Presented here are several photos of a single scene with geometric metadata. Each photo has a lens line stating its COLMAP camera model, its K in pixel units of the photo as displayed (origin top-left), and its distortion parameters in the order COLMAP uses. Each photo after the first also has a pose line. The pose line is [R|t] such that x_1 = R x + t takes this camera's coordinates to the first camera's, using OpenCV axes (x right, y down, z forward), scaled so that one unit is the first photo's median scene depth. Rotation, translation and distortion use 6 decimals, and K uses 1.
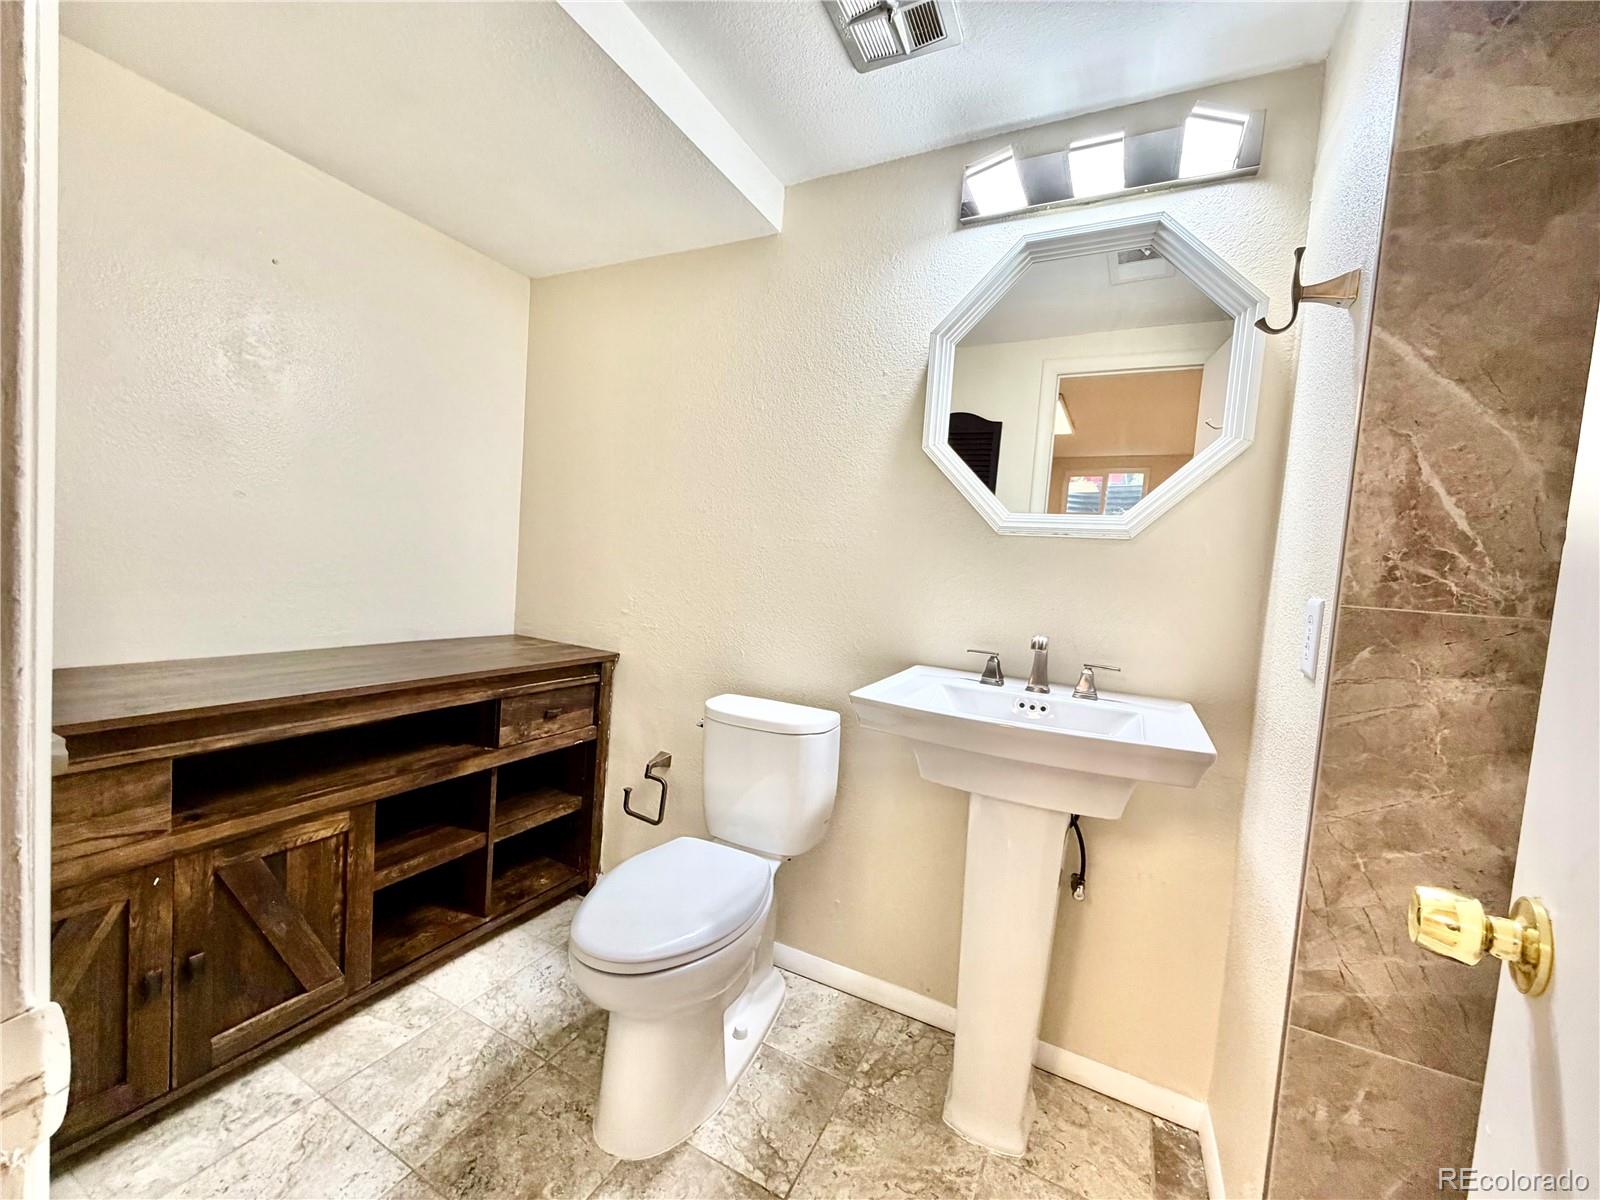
lens RADIAL K [[641.2, 0, 796.7], [0, 641.2, 602.3], [0, 0, 1]] dist [-0.000877, -0.000060]
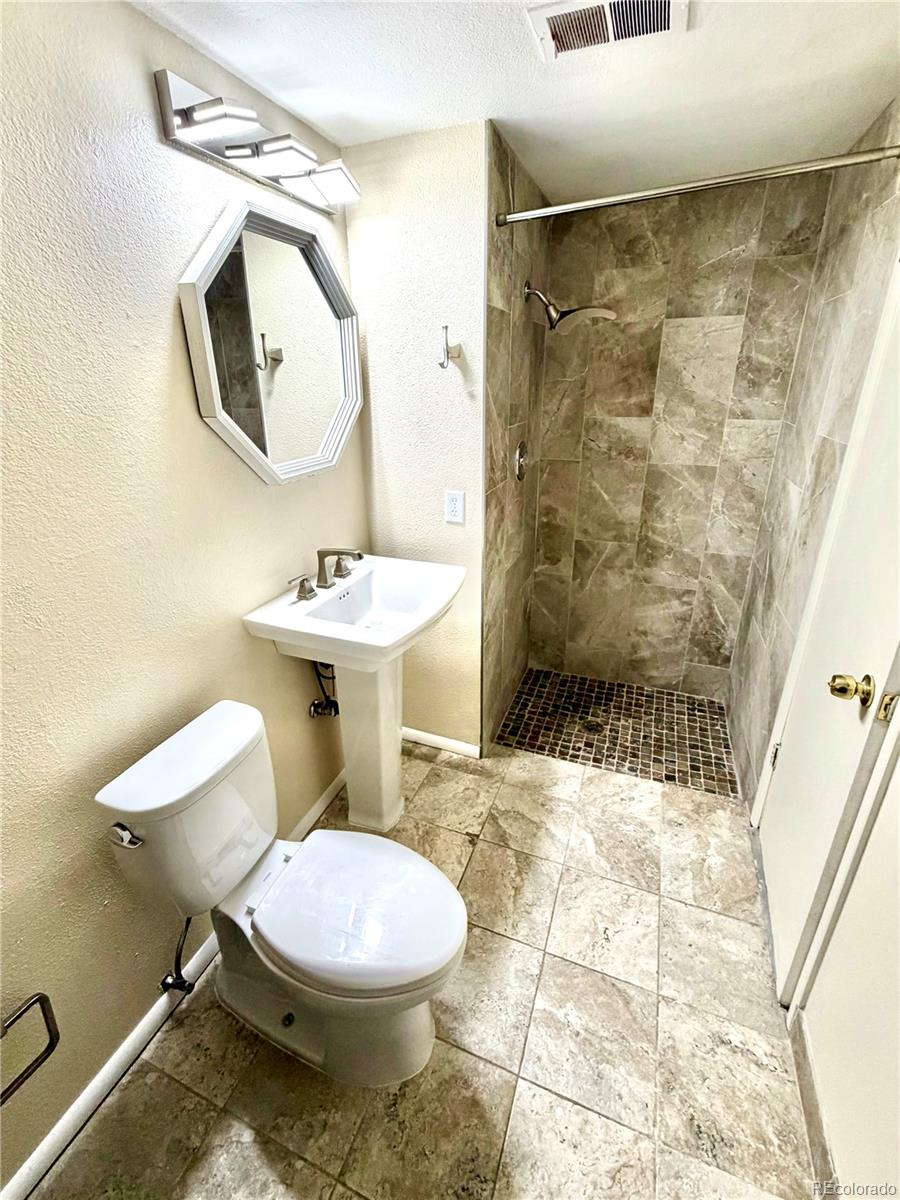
lens RADIAL K [[515.0, 0, 449.0], [0, 515.0, 576.7], [0, 0, 1]] dist [-0.000169, -0.000070]
pose [[-0.094513, -0.425098, 0.900200, -0.735789], [0.060327, 0.900140, 0.431403, -0.392013], [-0.993694, 0.095080, -0.059430, 0.839521]]
